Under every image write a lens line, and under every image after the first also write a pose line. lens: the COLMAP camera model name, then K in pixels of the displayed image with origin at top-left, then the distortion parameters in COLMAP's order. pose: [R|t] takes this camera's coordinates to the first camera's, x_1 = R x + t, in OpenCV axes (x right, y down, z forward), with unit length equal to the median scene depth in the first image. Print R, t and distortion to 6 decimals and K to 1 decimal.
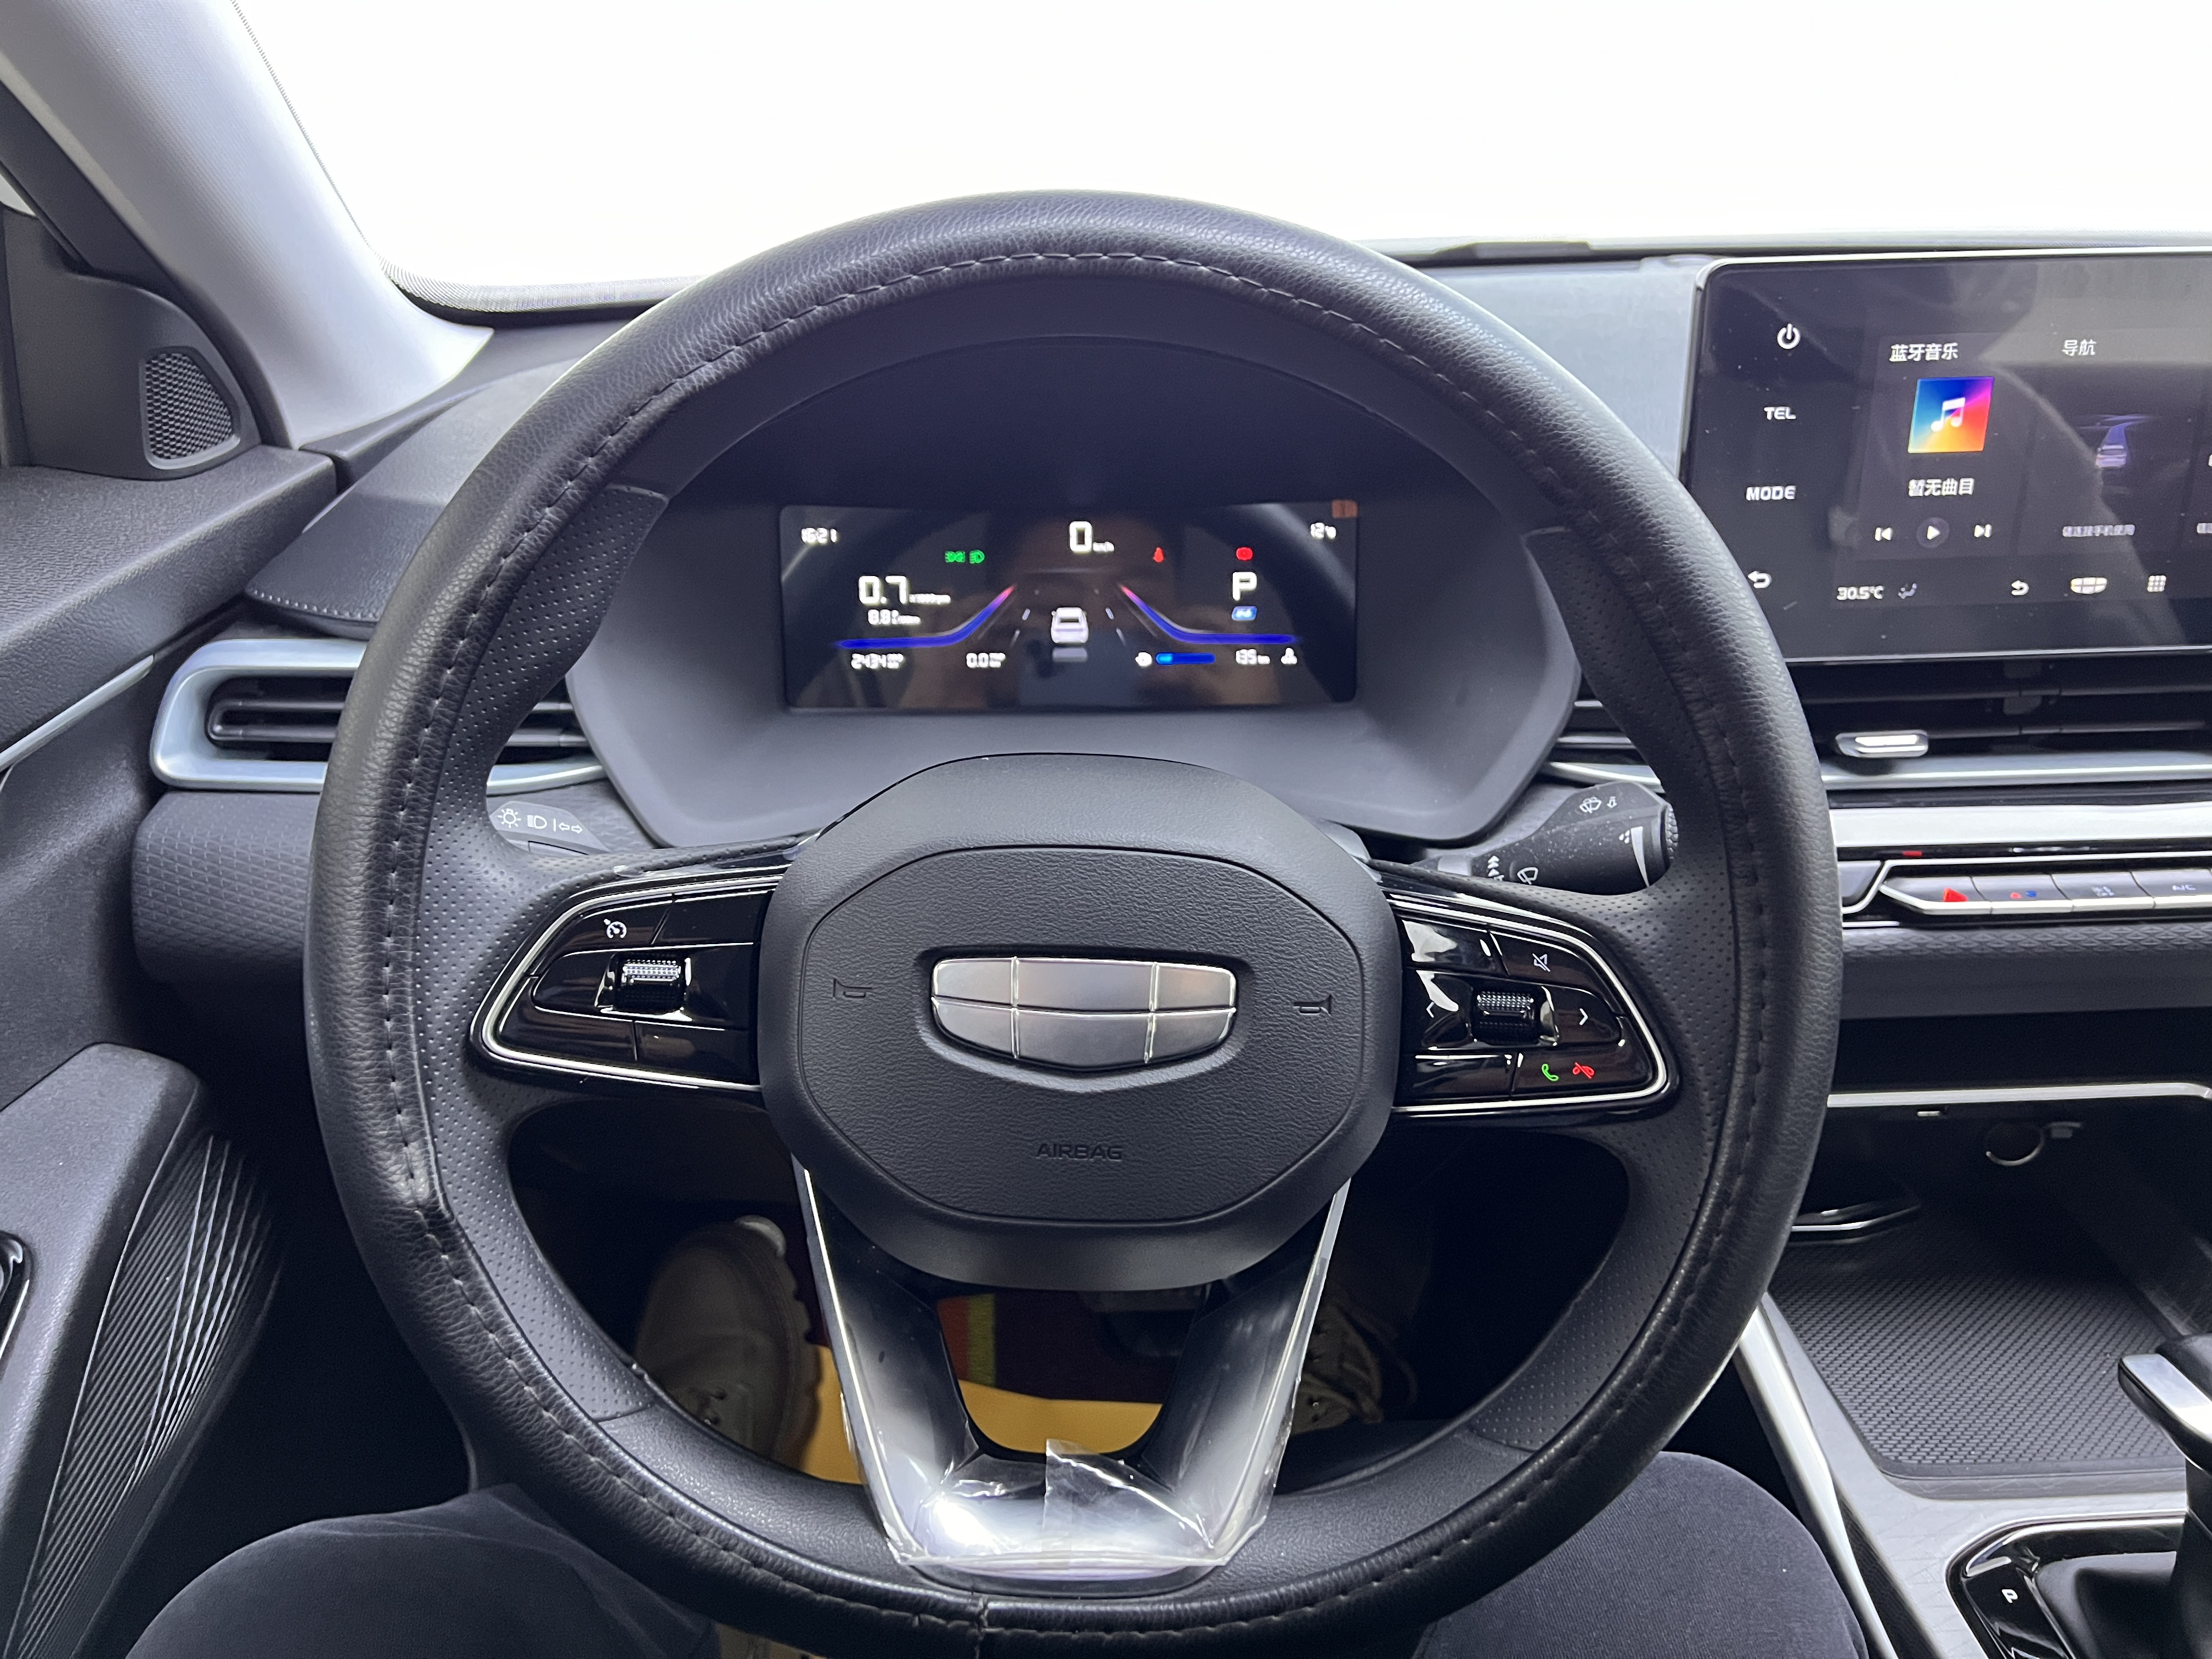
lens RADIAL K [[1663.2, 0, 1117.9], [0, 1663.2, 855.5], [0, 0, 1]] dist [0.057387, -0.055057]
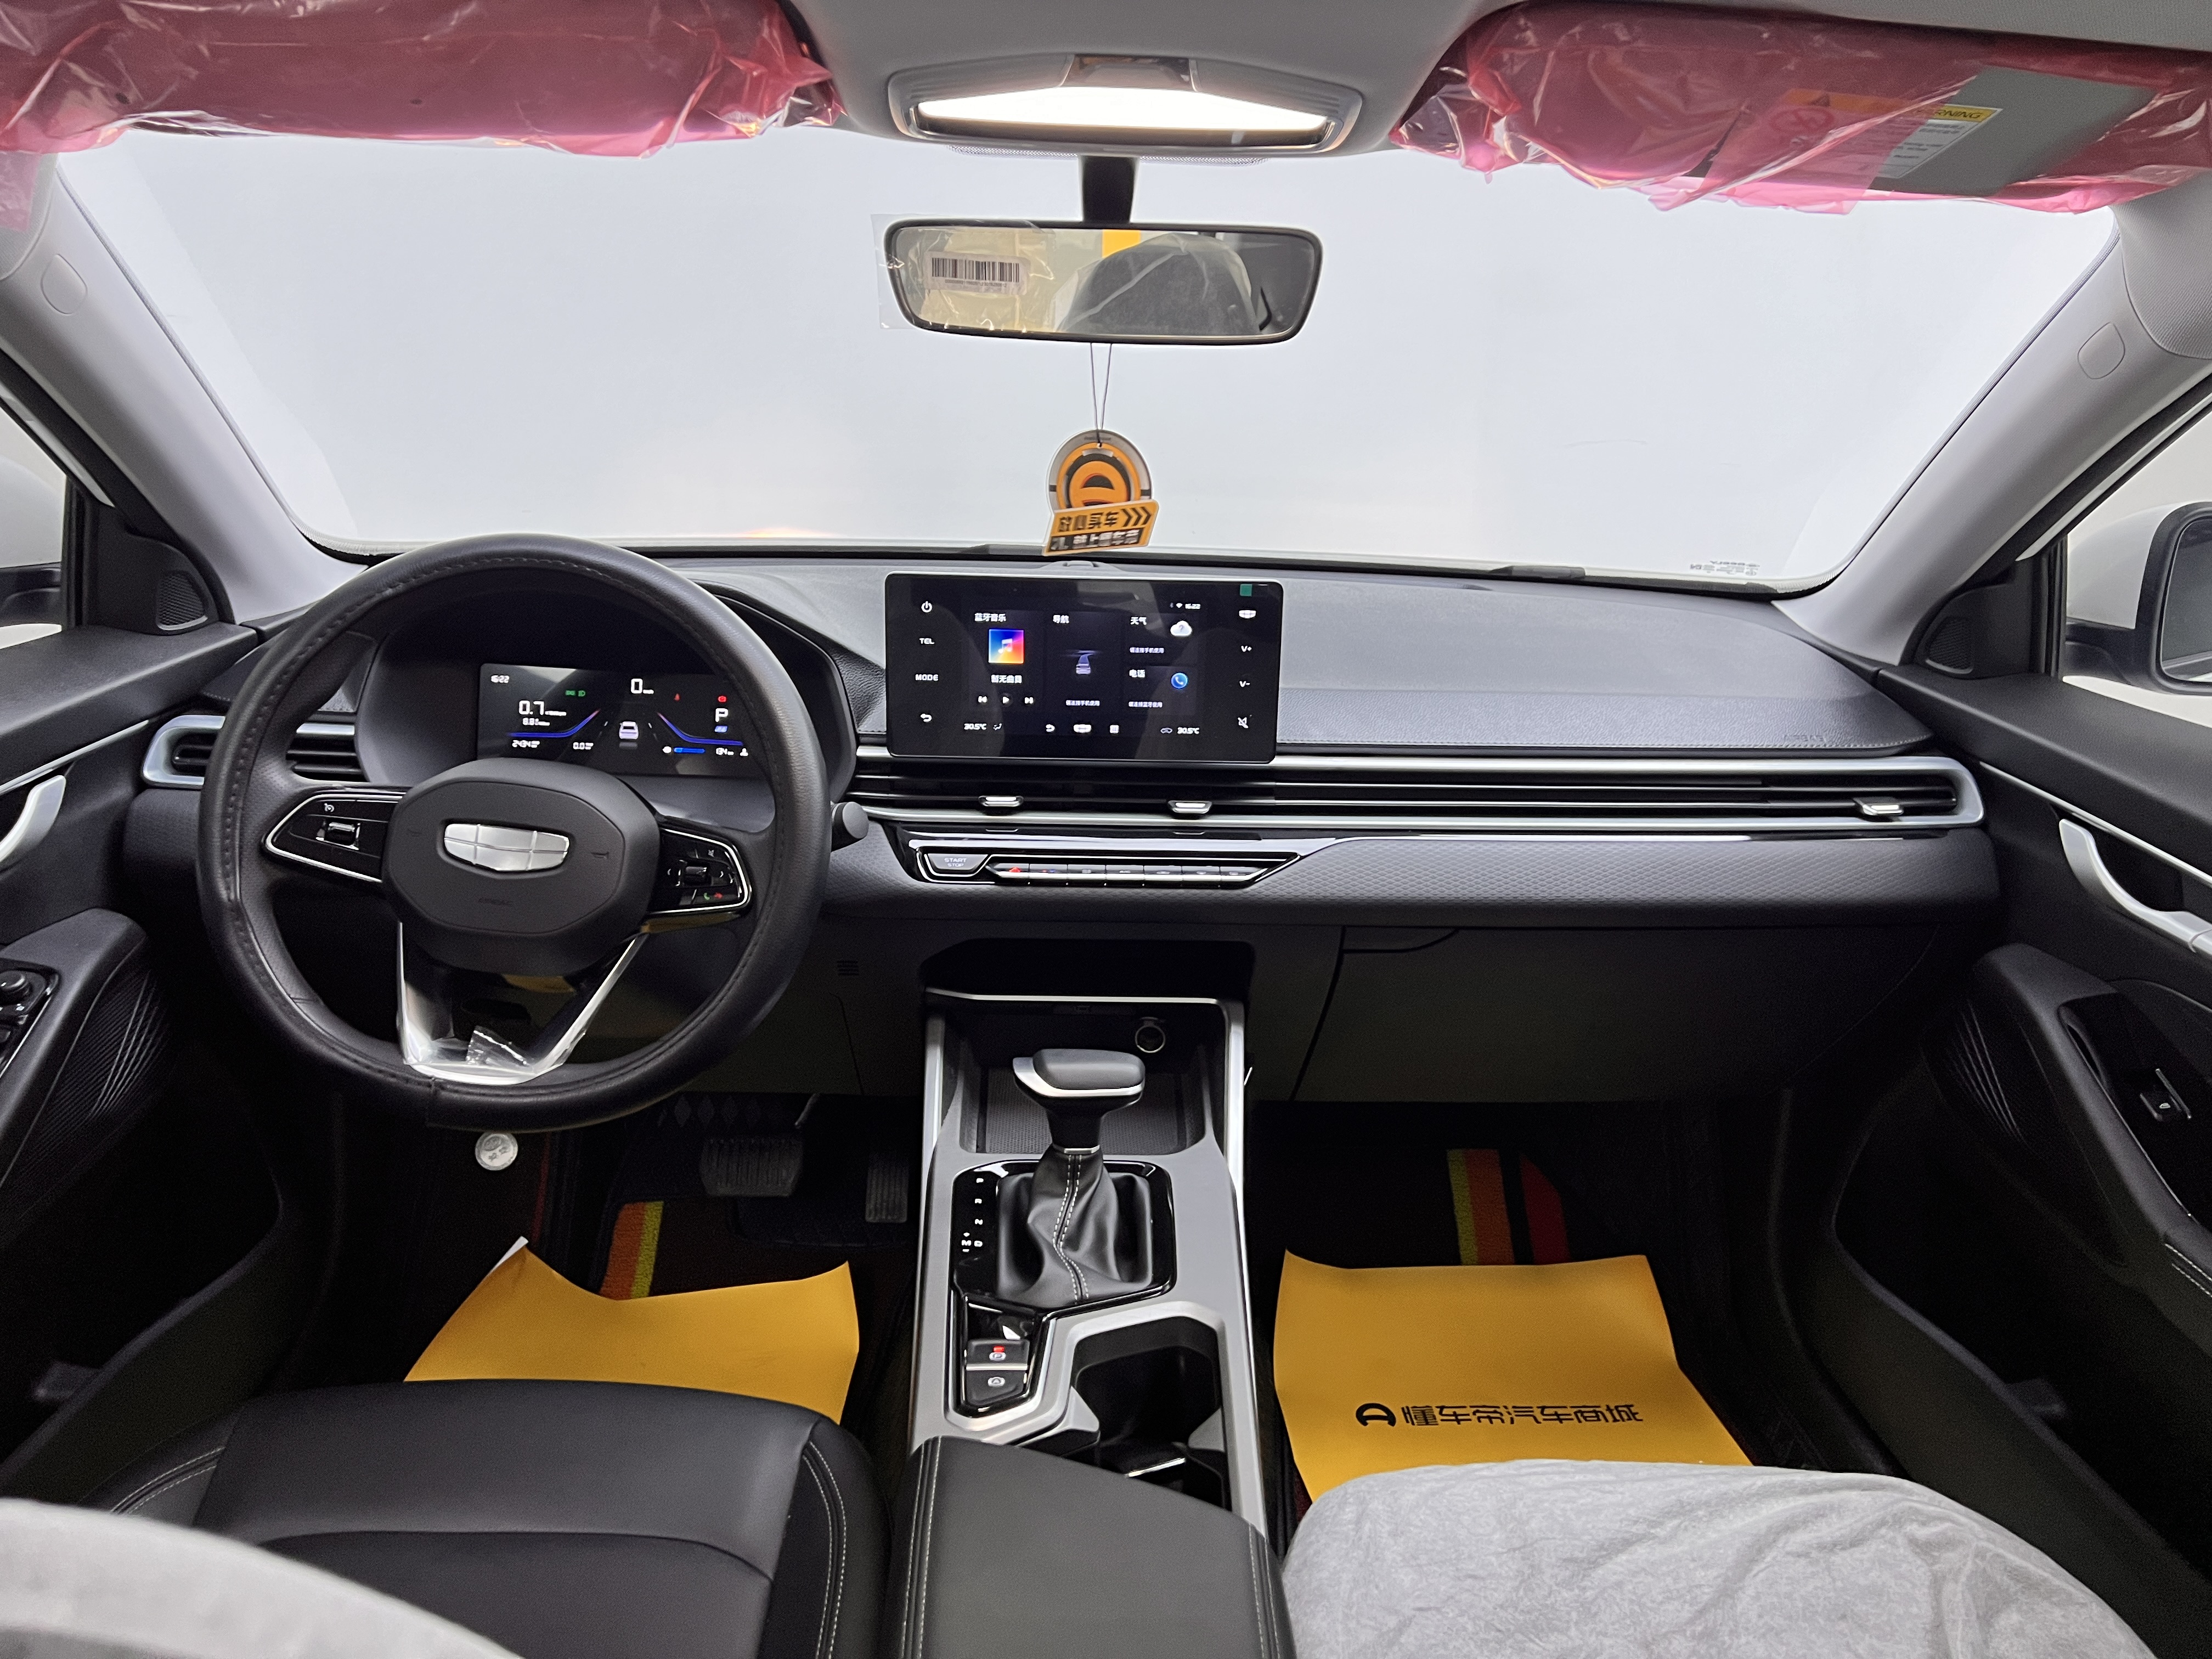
lens RADIAL K [[1663.2, 0, 1099.6], [0, 1663.2, 830.2], [0, 0, 1]] dist [0.057387, -0.055057]
pose [[0.998781, 0.045648, 0.018779, 0.490868], [-0.042552, 0.989083, -0.141083, 0.229346], [-0.025015, 0.140112, 0.989820, -0.928200]]
